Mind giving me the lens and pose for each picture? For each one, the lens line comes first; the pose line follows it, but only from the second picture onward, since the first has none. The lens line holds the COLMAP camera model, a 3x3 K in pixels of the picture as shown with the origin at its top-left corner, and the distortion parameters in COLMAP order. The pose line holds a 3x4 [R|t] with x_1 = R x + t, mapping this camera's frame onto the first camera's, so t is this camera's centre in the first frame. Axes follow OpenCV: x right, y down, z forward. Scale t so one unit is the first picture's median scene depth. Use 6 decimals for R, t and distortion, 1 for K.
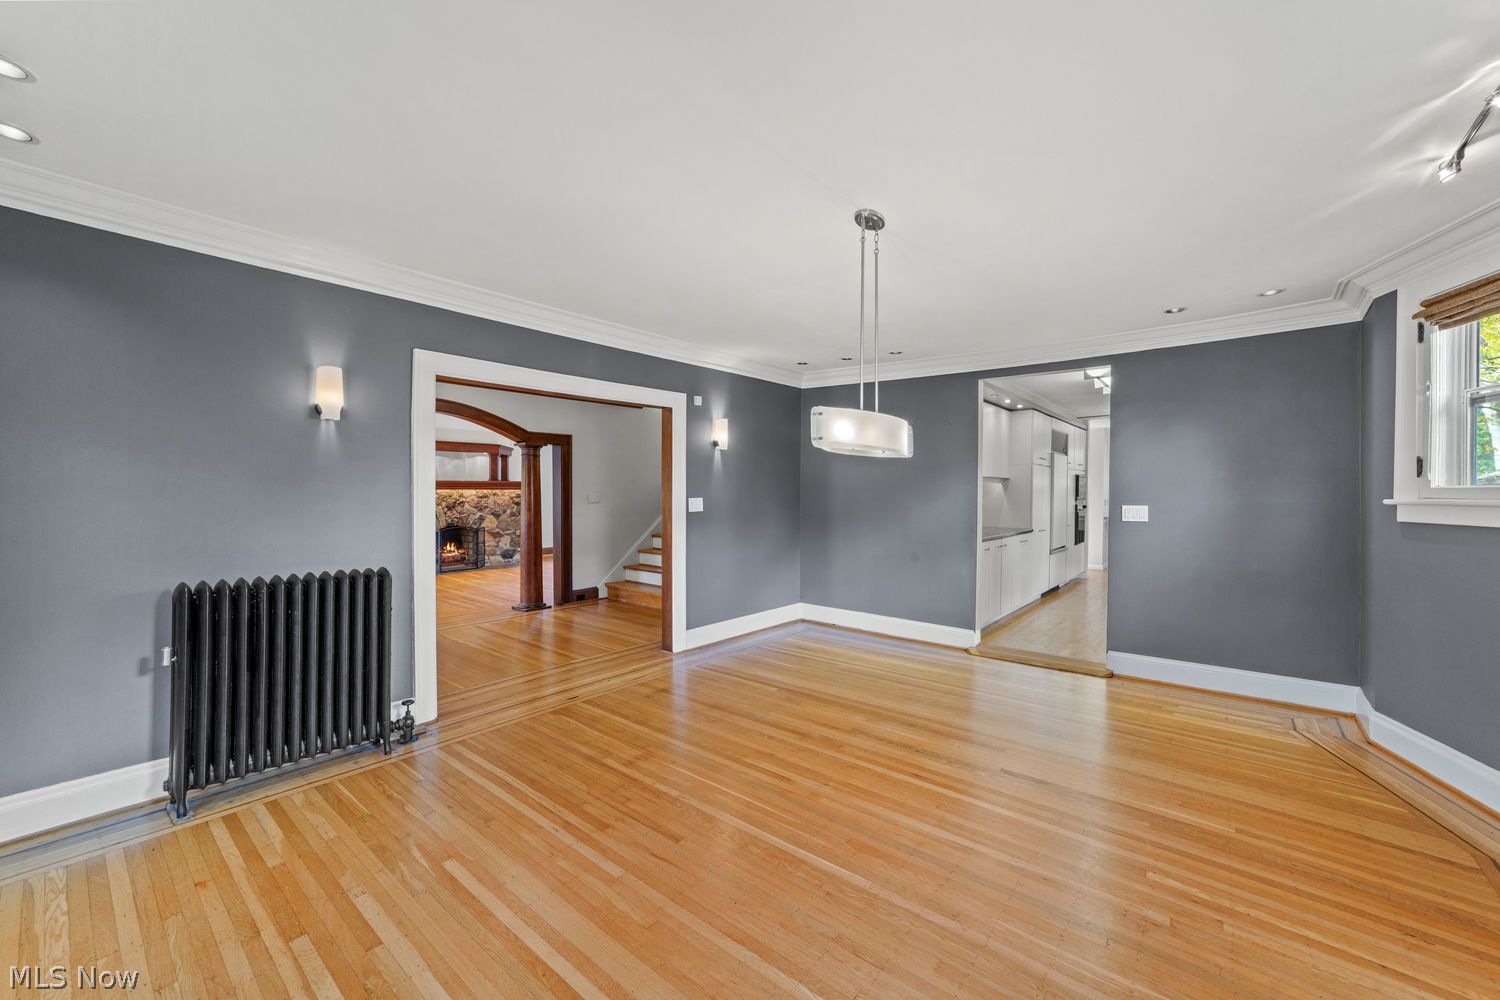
lens RADIAL K [[575.2, 0, 745.5], [0, 575.2, 495.6], [0, 0, 1]] dist [-0.000210, 0.000124]
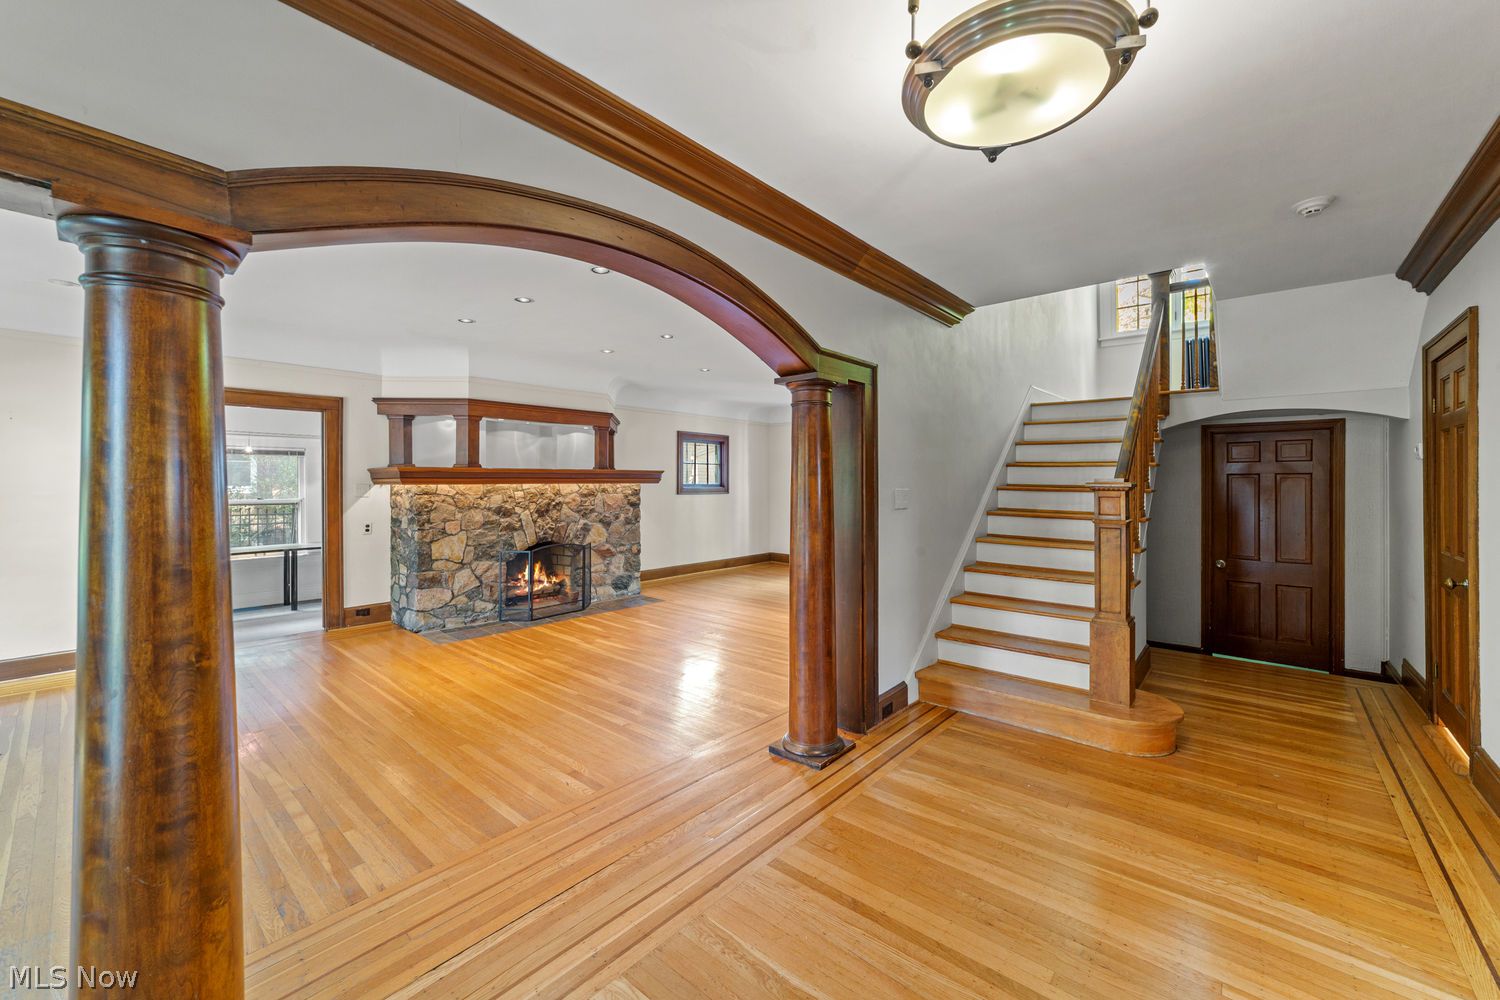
lens RADIAL K [[578.8, 0, 749.3], [0, 578.8, 485.3], [0, 0, 1]] dist [-0.000961, -0.000155]
pose [[0.999967, -0.004706, -0.006662, -0.276034], [0.004667, 0.999972, -0.005869, -0.003636], [0.006689, 0.005838, 0.999961, 0.365267]]
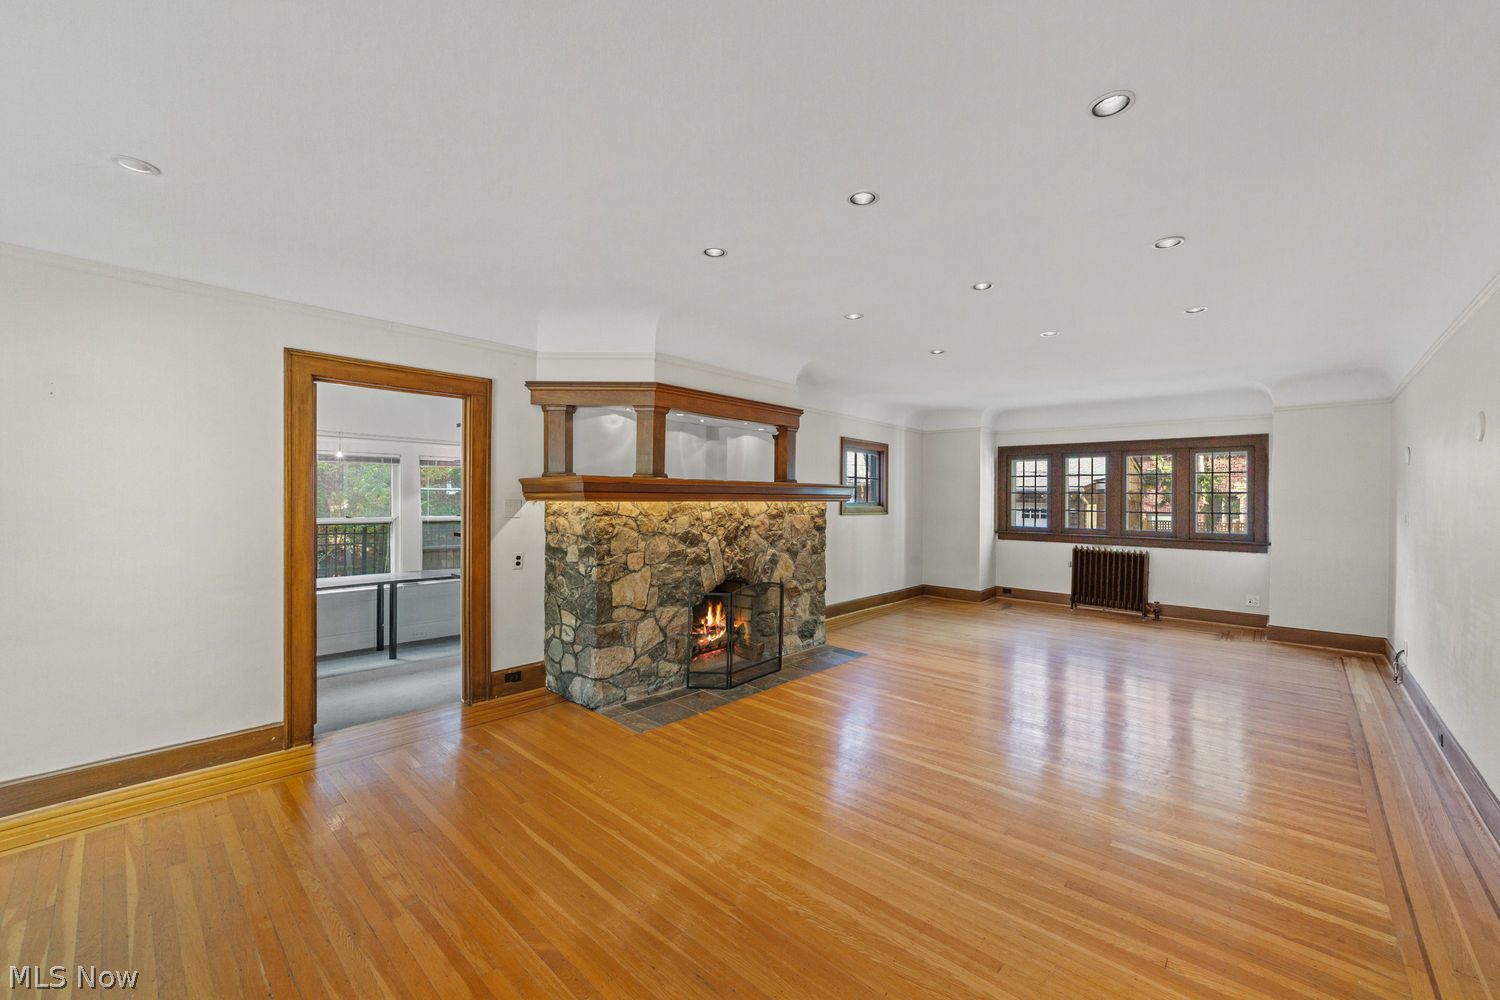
lens RADIAL K [[579.6, 0, 750.8], [0, 579.6, 503.5], [0, 0, 1]] dist [-0.012998, 0.000148]
pose [[0.999479, 0.003143, -0.032134, -0.465575], [-0.003291, 0.999984, -0.004565, -0.005901], [0.032120, 0.004668, 0.999473, 0.516200]]
